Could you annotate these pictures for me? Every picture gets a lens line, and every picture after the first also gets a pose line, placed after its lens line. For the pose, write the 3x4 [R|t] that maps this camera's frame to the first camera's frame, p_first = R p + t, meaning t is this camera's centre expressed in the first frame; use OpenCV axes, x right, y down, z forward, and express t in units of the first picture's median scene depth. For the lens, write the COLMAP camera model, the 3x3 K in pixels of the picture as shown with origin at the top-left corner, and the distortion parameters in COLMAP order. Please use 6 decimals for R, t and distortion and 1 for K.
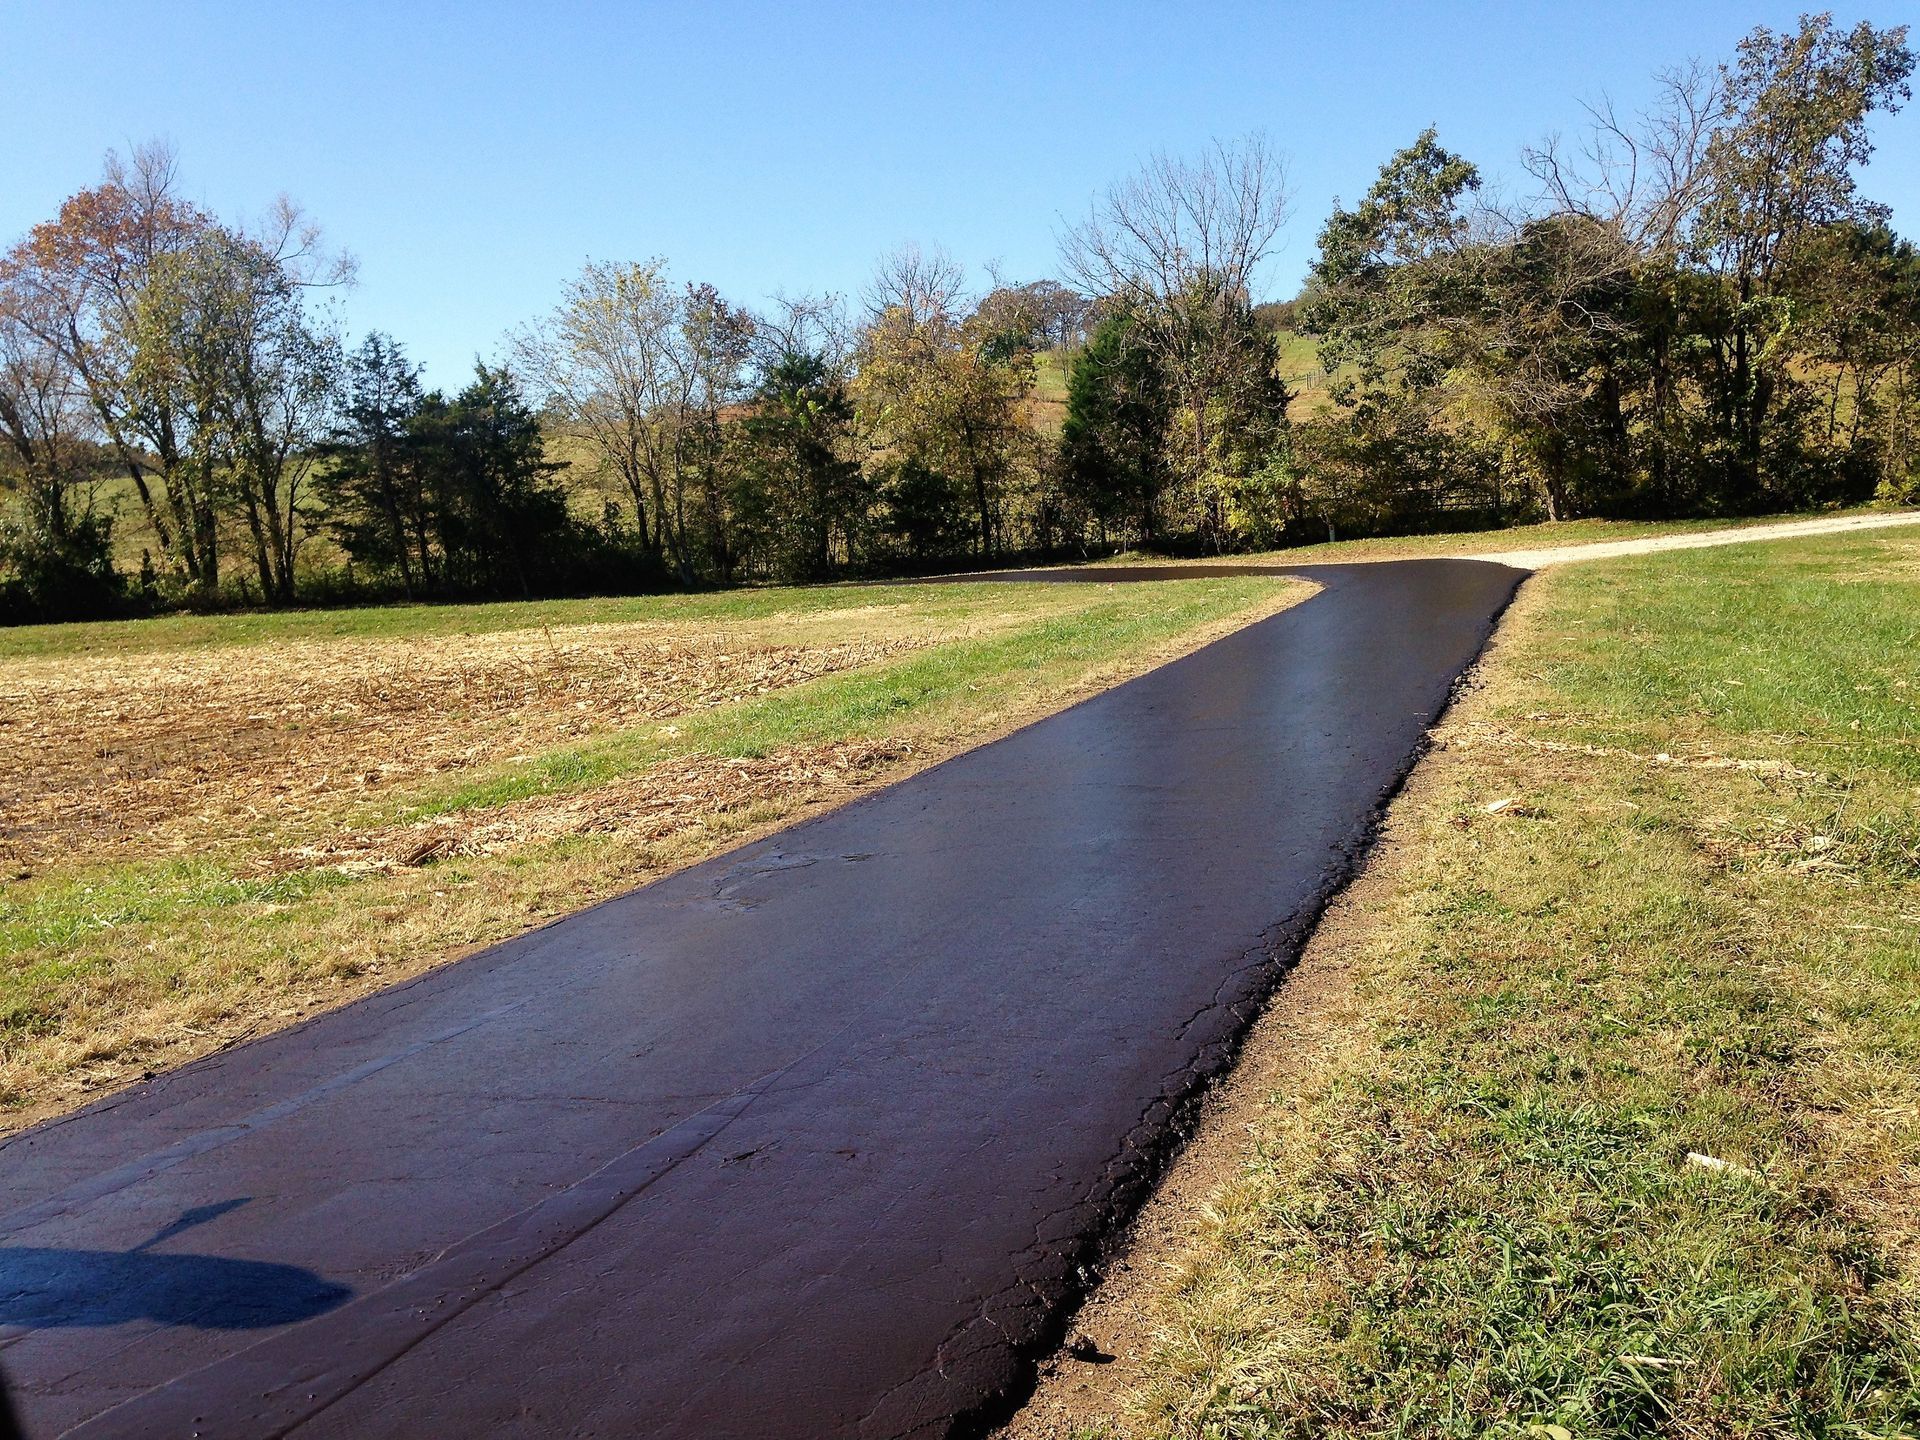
lens RADIAL K [[1660.8, 0, 991.2], [0, 1660.8, 685.6], [0, 0, 1]] dist [0.147571, -0.218238]
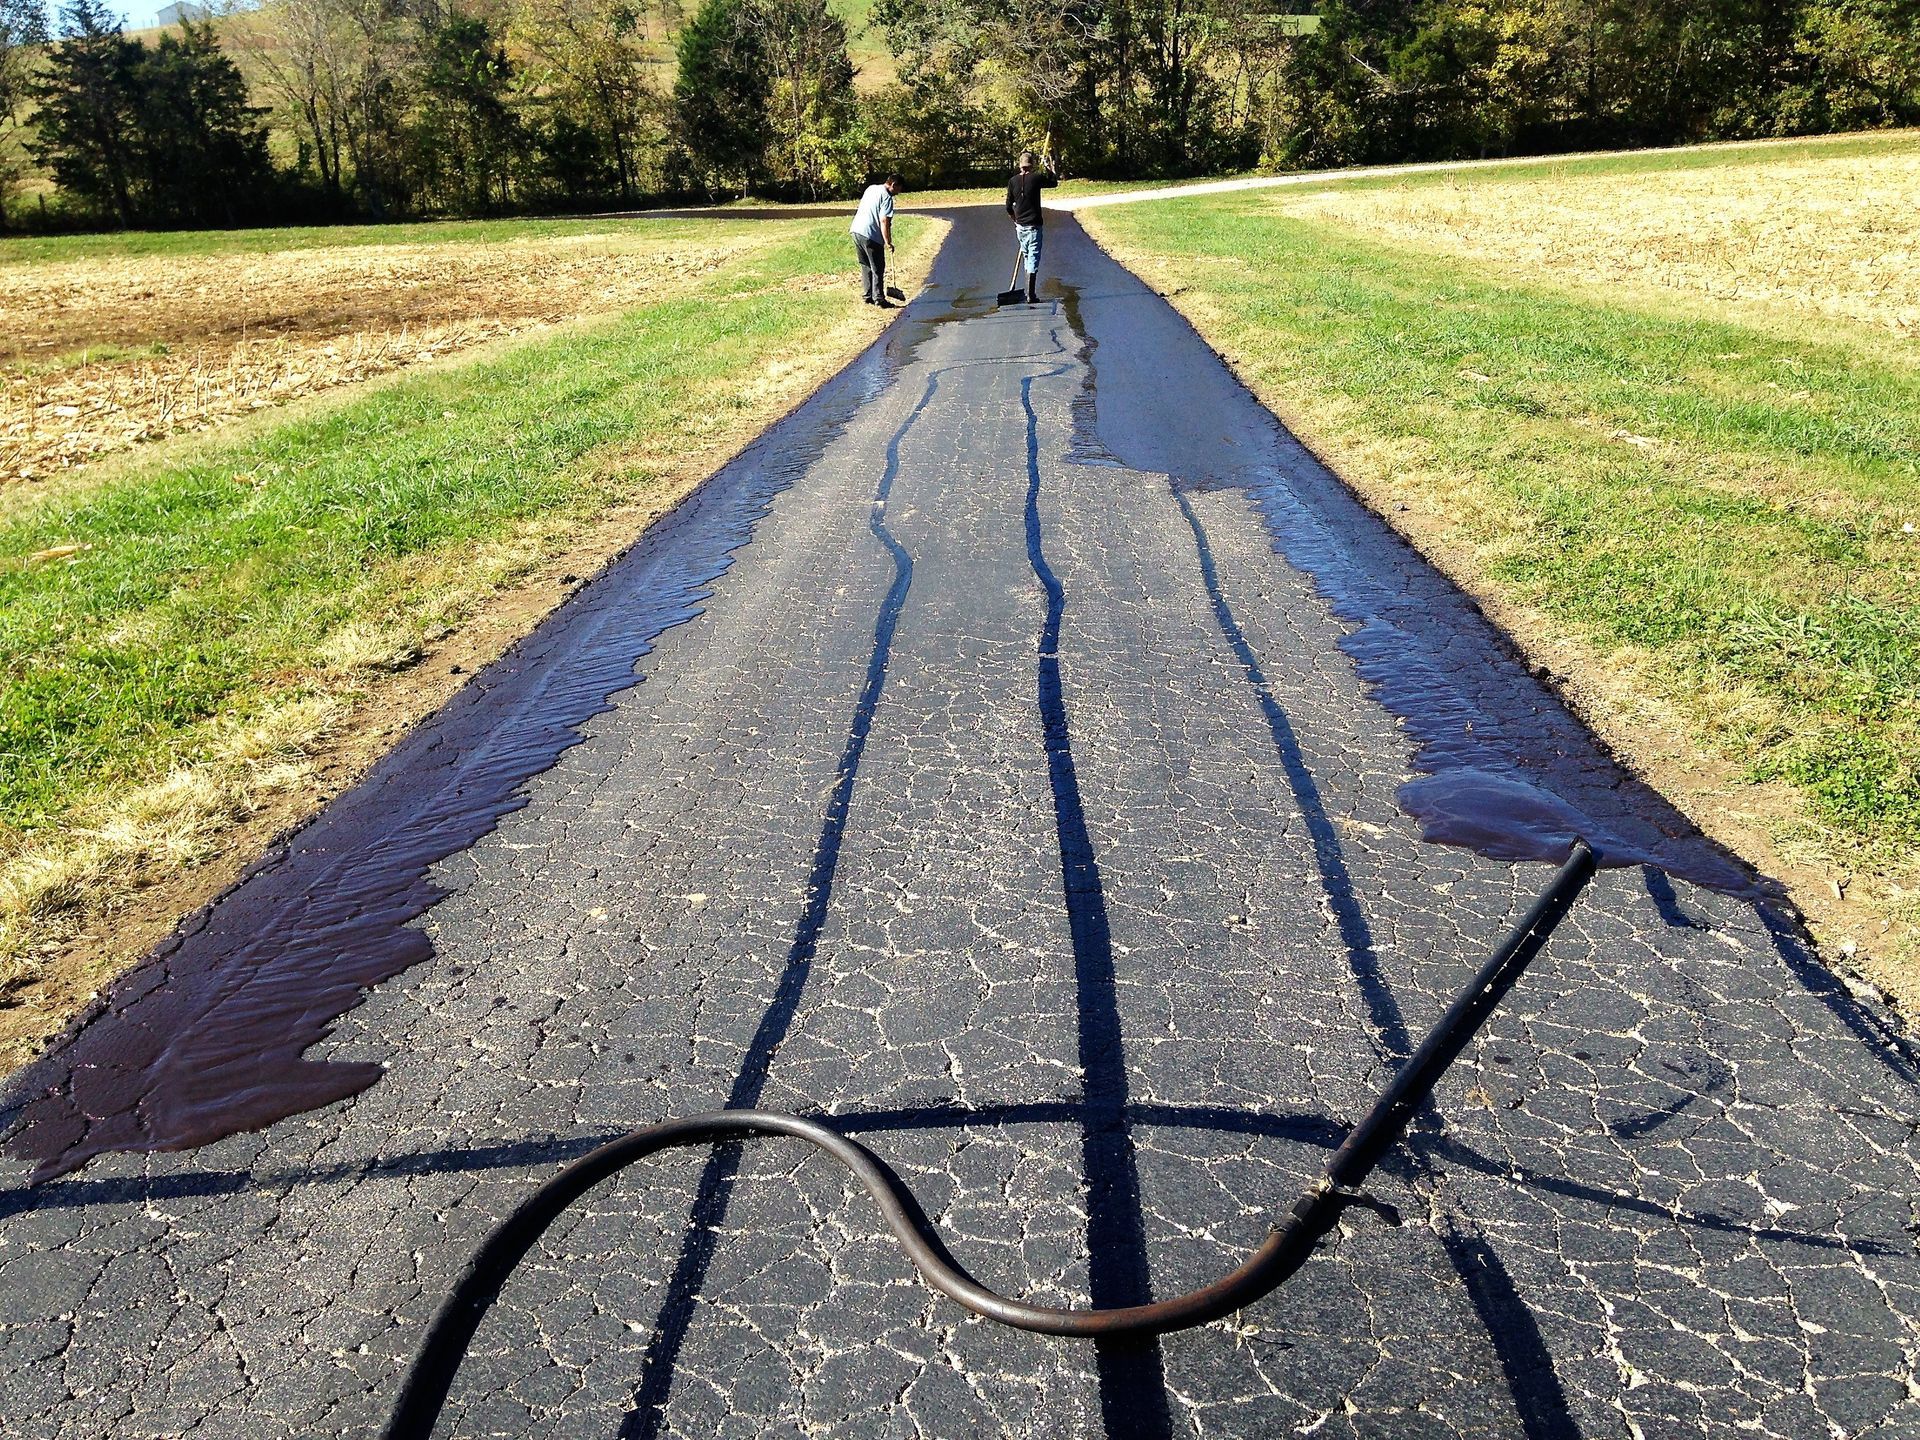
lens RADIAL K [[1660.8, 0, 991.2], [0, 1660.8, 685.6], [0, 0, 1]] dist [0.147571, -0.218238]
pose [[0.946510, -0.077847, 0.313142, -0.173519], [0.015583, 0.980357, 0.196616, 0.035991], [-0.322297, -0.181220, 0.929131, -0.328616]]
